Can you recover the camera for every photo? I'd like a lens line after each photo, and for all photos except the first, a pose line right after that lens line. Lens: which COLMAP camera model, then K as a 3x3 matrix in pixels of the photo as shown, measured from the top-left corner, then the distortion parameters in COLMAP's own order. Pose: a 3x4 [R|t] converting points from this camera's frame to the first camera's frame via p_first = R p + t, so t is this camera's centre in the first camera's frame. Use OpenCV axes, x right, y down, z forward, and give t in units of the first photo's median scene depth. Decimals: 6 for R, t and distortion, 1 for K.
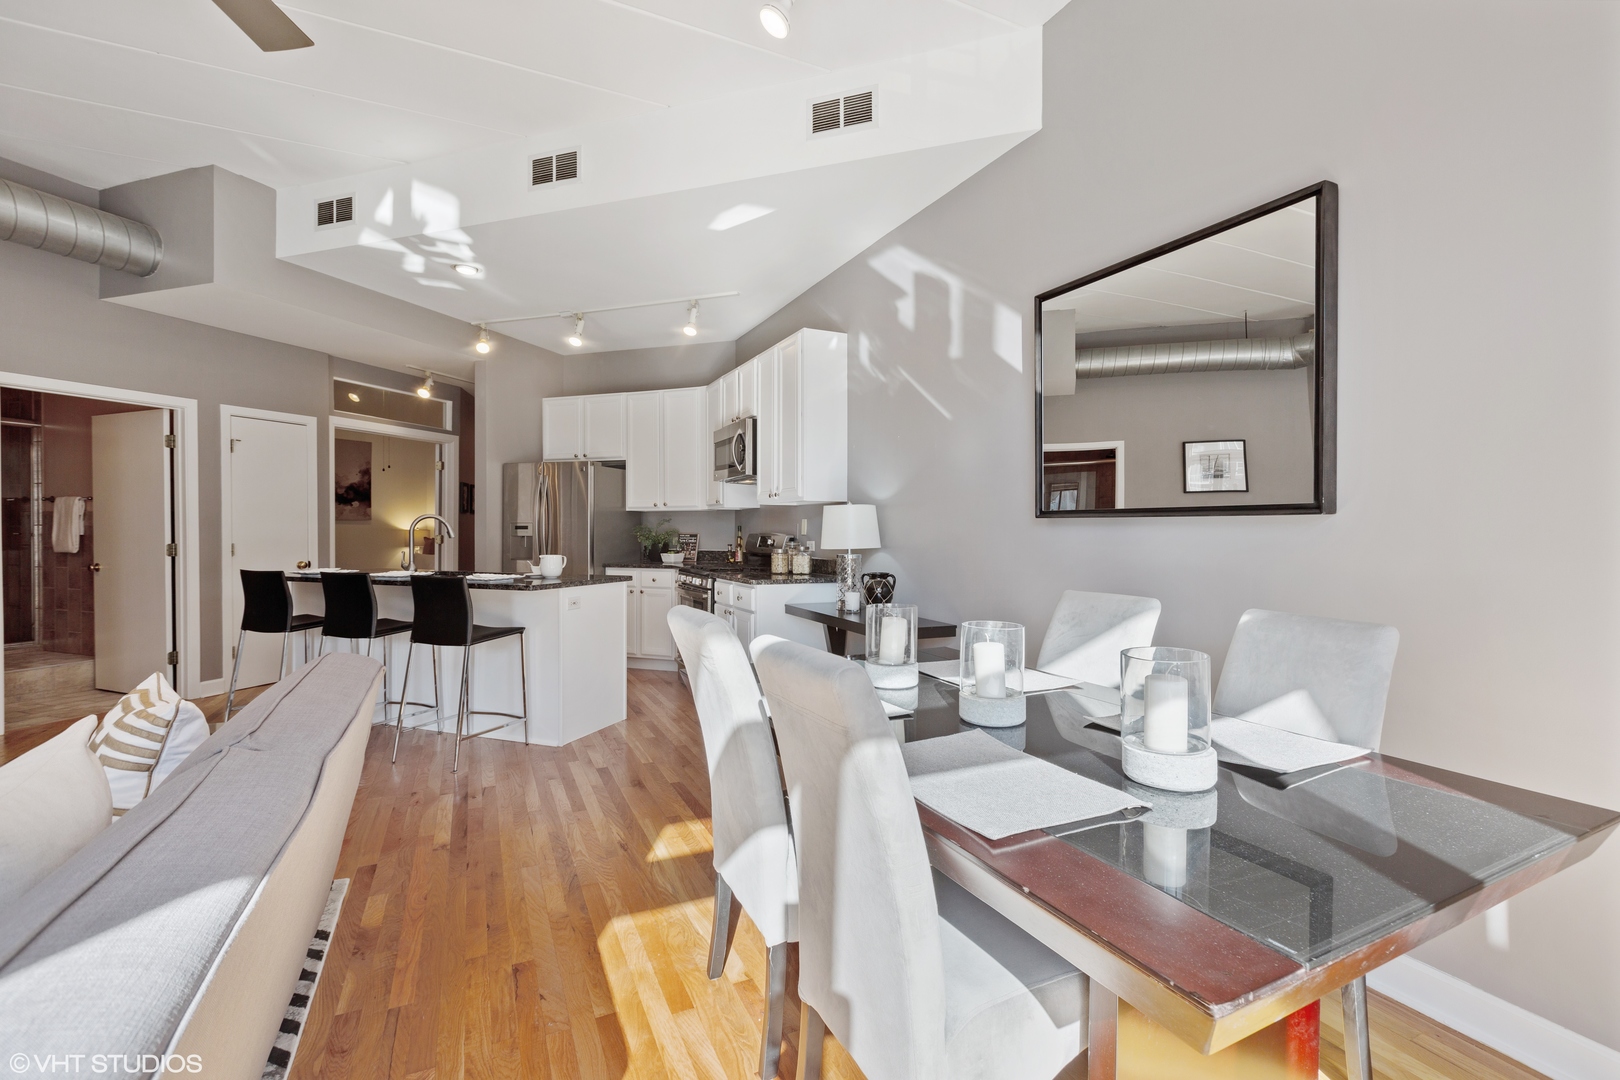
lens RADIAL K [[724.2, 0, 819.2], [0, 724.2, 536.5], [0, 0, 1]] dist [-0.000371, 0.000711]
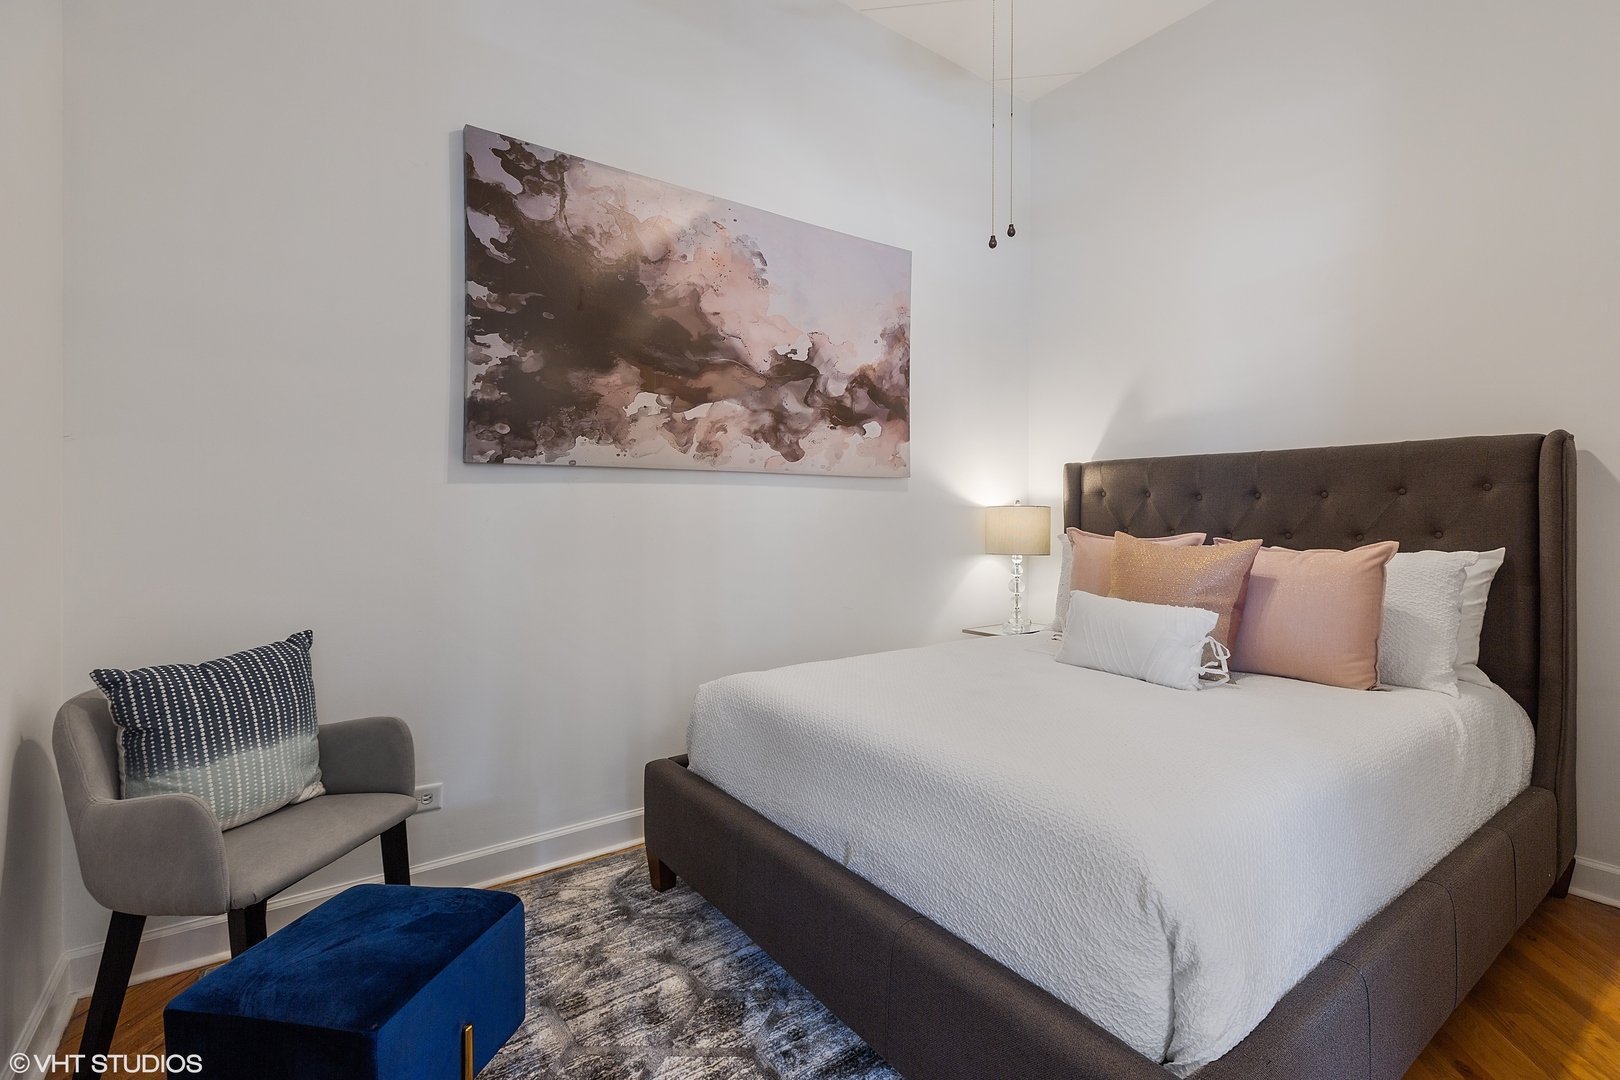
lens RADIAL K [[724.2, 0, 810.7], [0, 724.2, 525.4], [0, 0, 1]] dist [-0.000371, 0.000711]
pose [[0.818838, 0.006343, -0.573989, -0.859856], [-0.003480, 0.999975, 0.006087, -0.003619], [0.574014, -0.002987, 0.818840, 1.294019]]
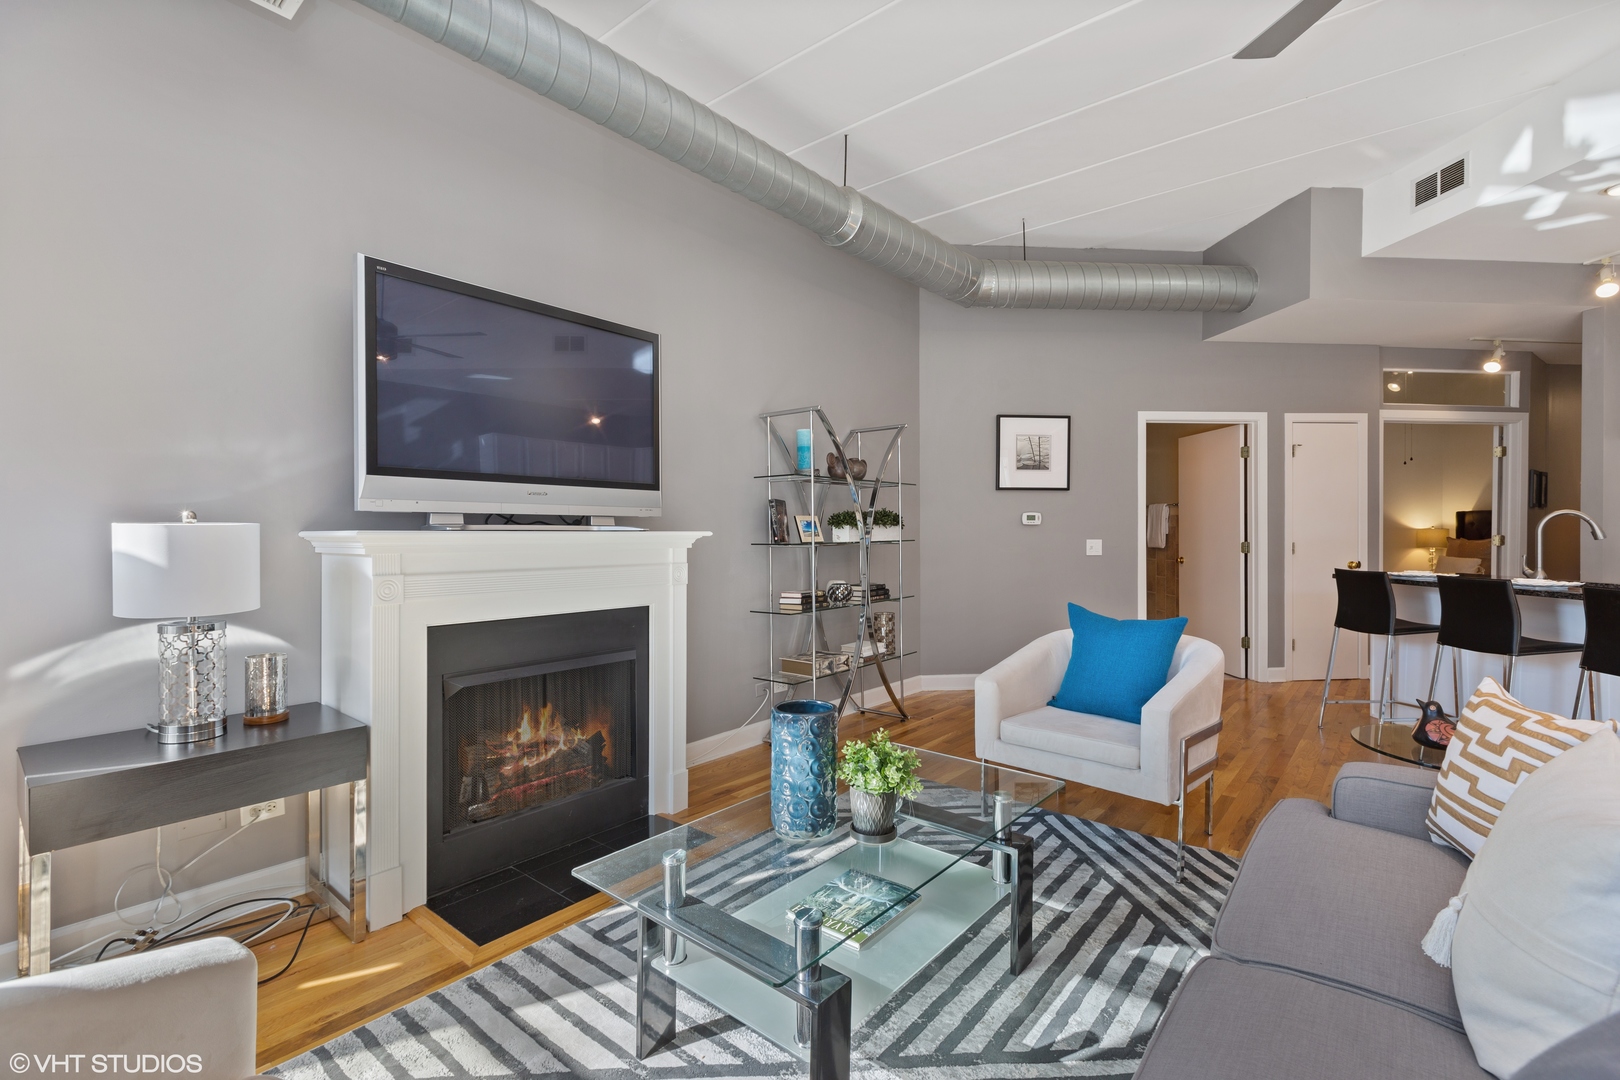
lens RADIAL K [[724.2, 0, 819.9], [0, 724.2, 538.4], [0, 0, 1]] dist [-0.000371, 0.000711]
pose [[0.425298, 0.008792, -0.905011, -0.147668], [-0.003872, 0.999961, 0.007895, -0.002252], [0.905045, 0.000146, 0.425316, -0.089029]]
